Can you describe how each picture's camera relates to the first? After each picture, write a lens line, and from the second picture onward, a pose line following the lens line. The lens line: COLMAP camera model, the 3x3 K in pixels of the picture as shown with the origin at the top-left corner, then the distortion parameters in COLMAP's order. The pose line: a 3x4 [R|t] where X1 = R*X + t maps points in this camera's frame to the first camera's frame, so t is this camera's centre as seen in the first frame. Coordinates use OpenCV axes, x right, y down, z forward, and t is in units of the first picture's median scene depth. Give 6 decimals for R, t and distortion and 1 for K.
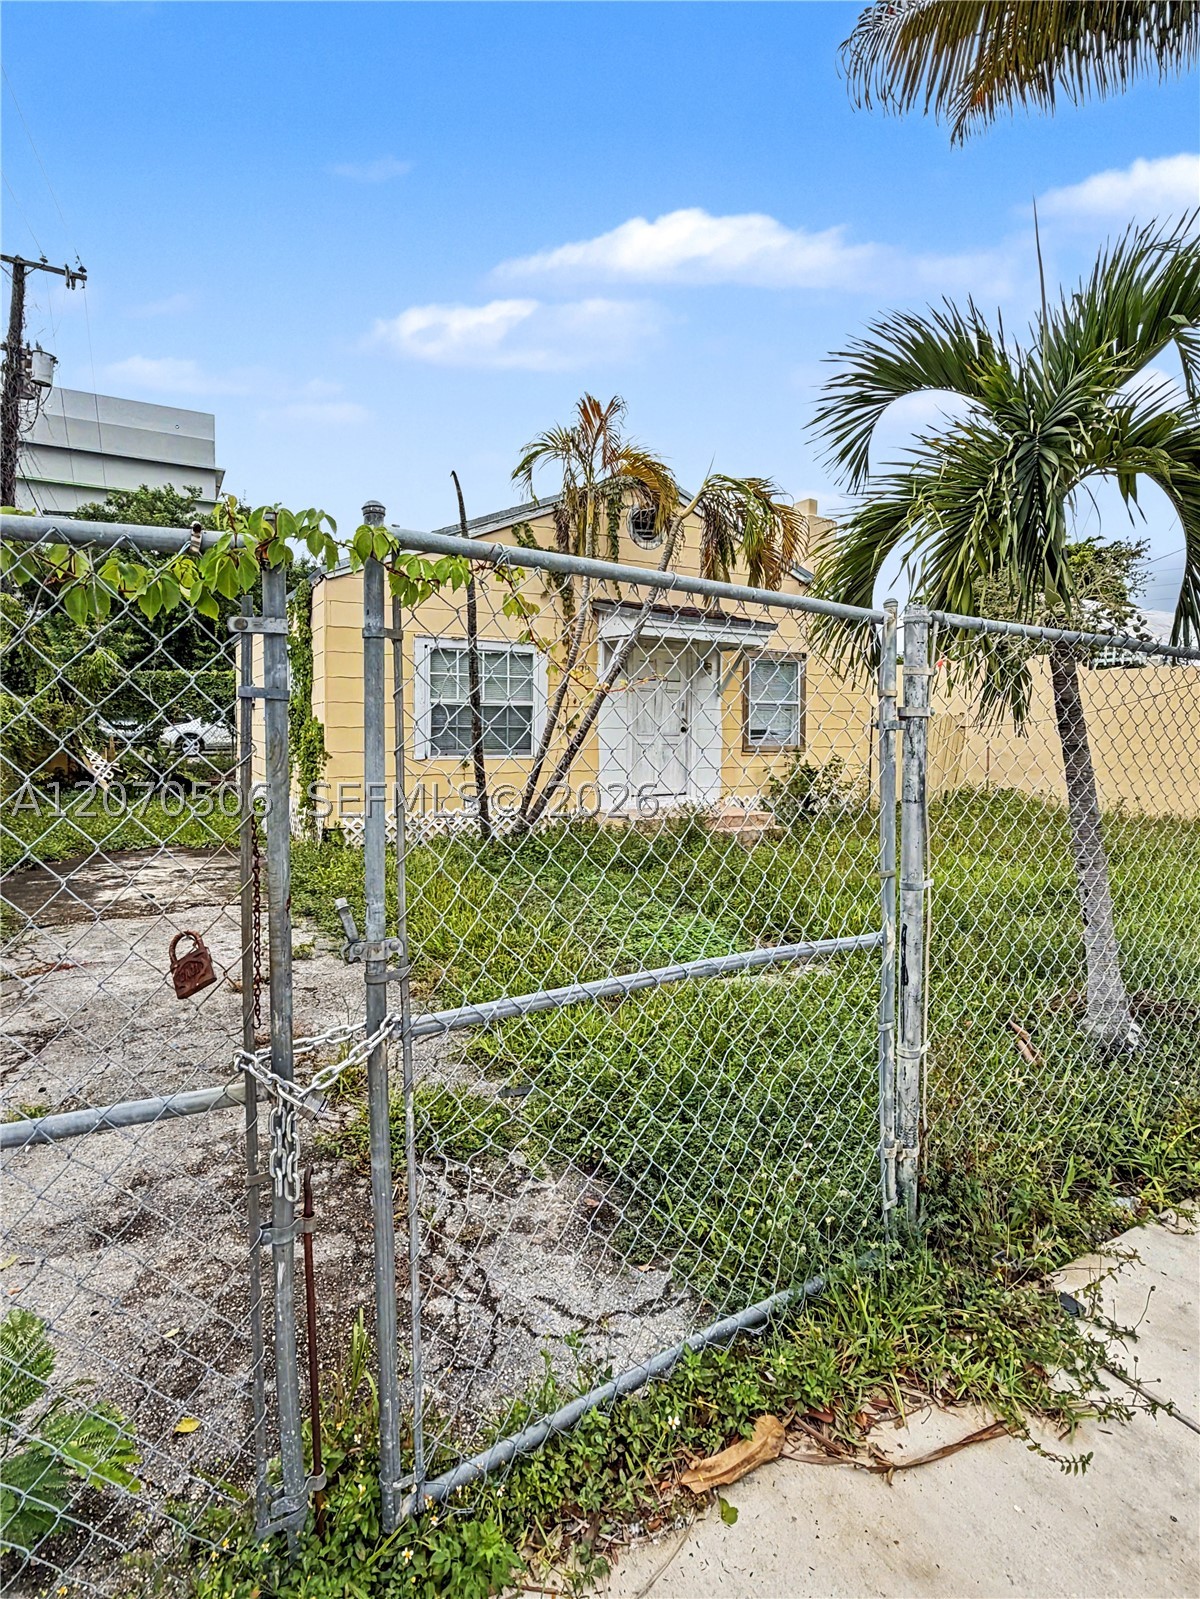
lens RADIAL K [[998.2, 0, 600.0], [0, 998.2, 799.5], [0, 0, 1]] dist [-0.001580, -0.003172]
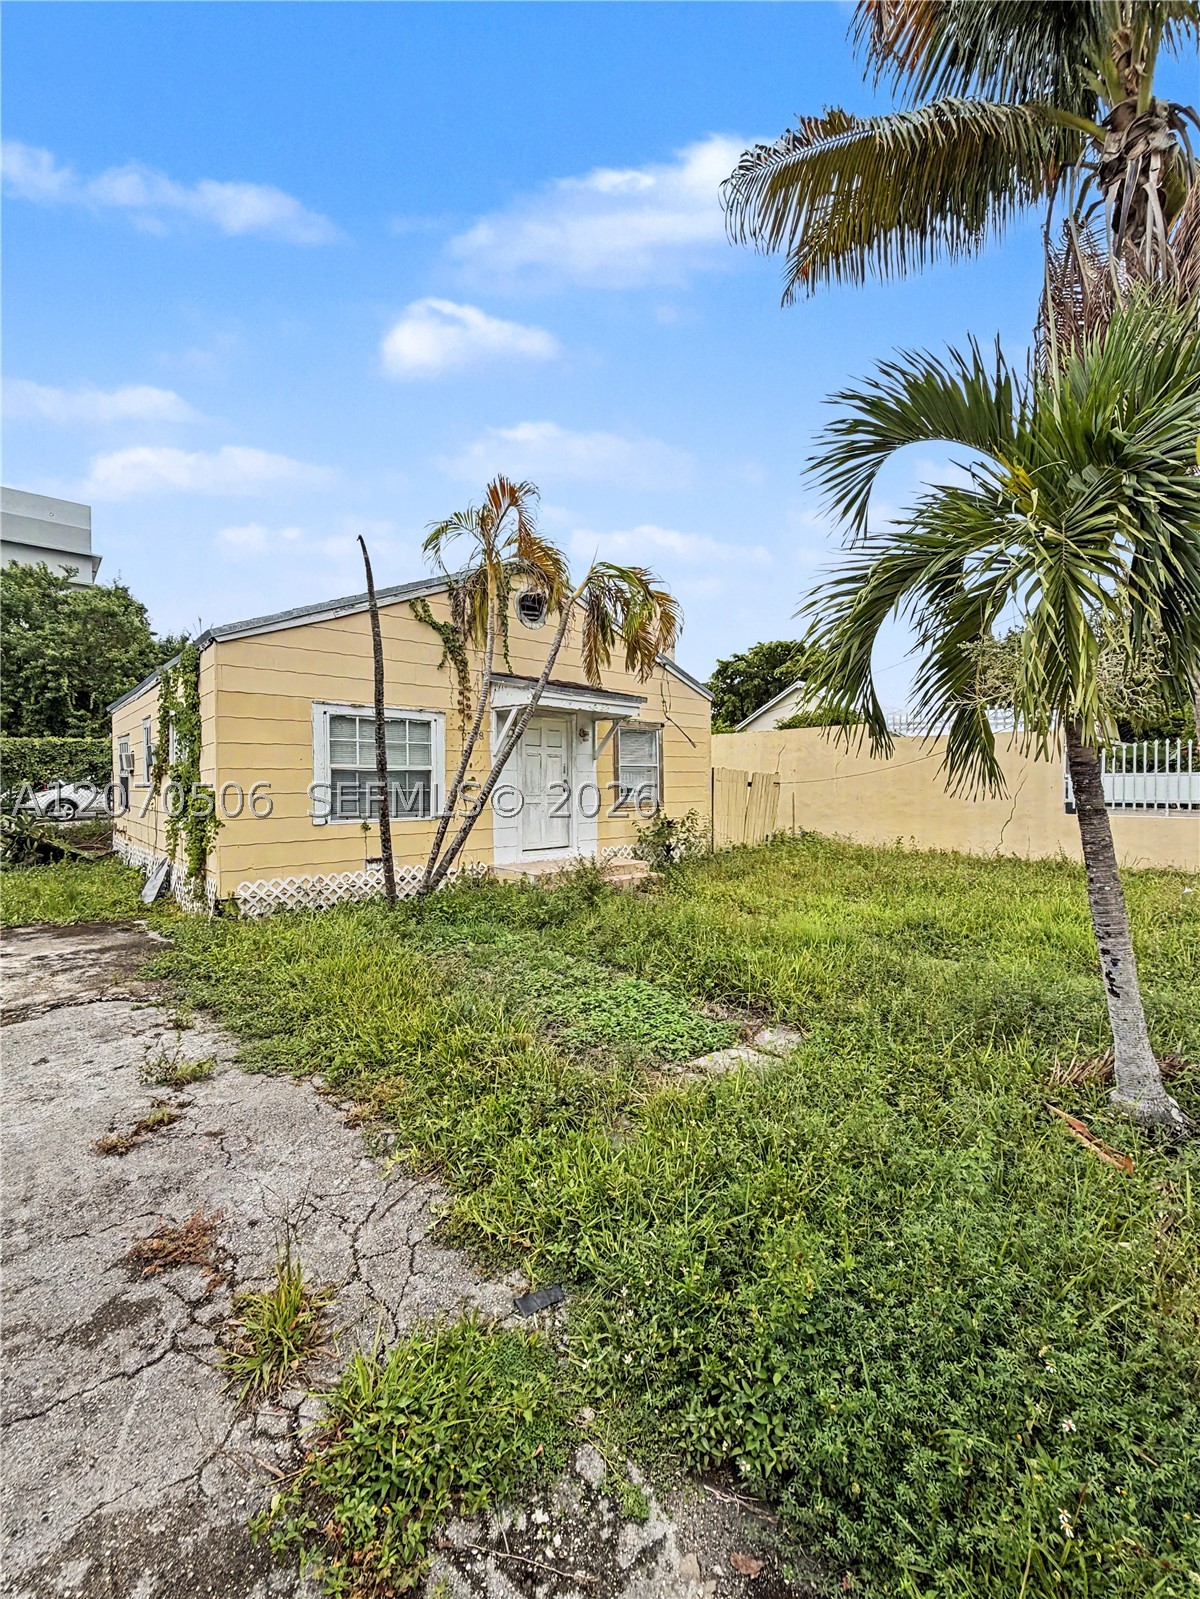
lens RADIAL K [[705.1, 0, 600.0], [0, 705.1, 799.5], [0, 0, 1]] dist [-0.001052, 0.000017]
pose [[0.968215, -0.019992, 0.249319, -0.083696], [0.031316, 0.998646, -0.041538, -0.026890], [-0.248151, 0.048025, 0.967530, 0.240725]]
